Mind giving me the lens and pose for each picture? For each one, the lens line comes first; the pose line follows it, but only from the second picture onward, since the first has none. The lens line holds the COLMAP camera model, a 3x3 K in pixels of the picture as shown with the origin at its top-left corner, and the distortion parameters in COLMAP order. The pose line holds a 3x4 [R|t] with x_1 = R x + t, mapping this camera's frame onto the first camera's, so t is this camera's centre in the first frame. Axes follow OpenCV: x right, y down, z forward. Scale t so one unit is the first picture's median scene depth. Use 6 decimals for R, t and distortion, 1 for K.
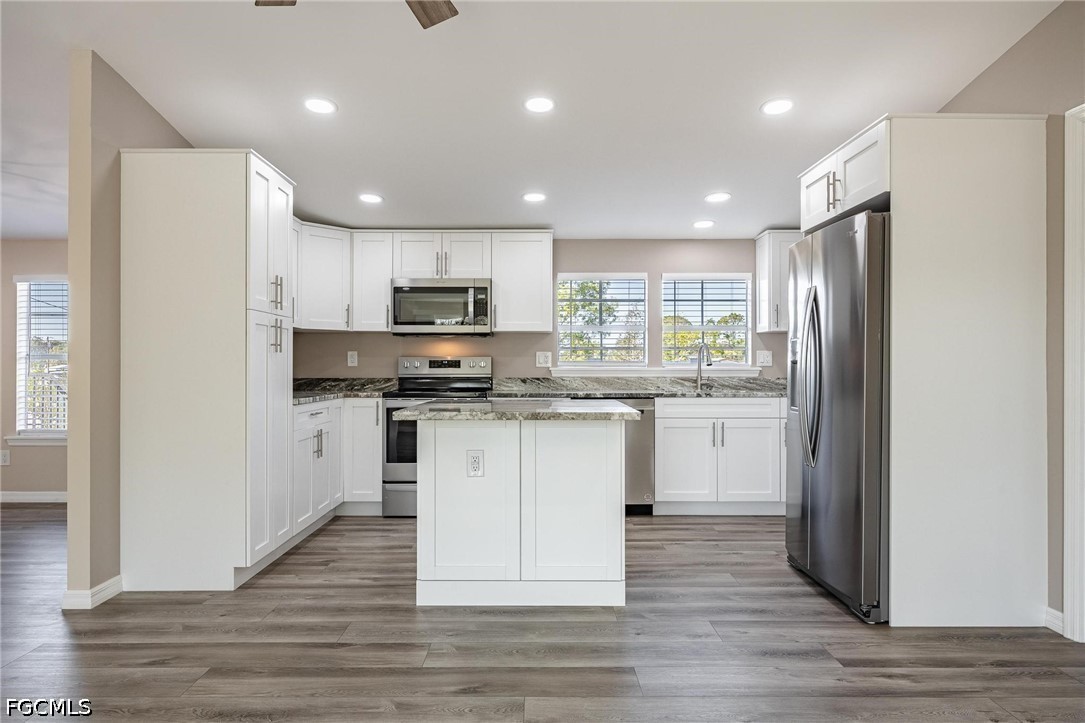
lens RADIAL K [[697.7, 0, 534.4], [0, 697.7, 365.3], [0, 0, 1]] dist [0.003431, -0.004287]
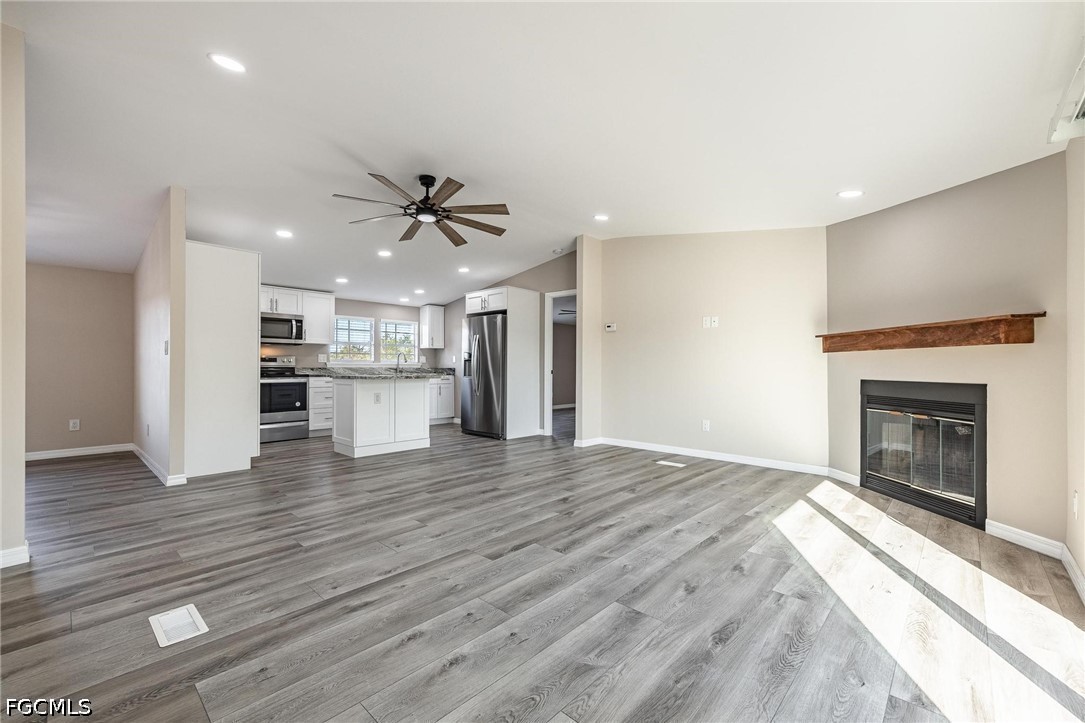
lens RADIAL K [[453.7, 0, 545.2], [0, 453.7, 365.1], [0, 0, 1]] dist [0.004843, -0.000504]
pose [[0.681737, 0.008044, 0.731553, -0.541664], [-0.004367, 0.999966, -0.006925, 0.018563], [-0.731584, 0.001526, 0.681749, -0.347889]]
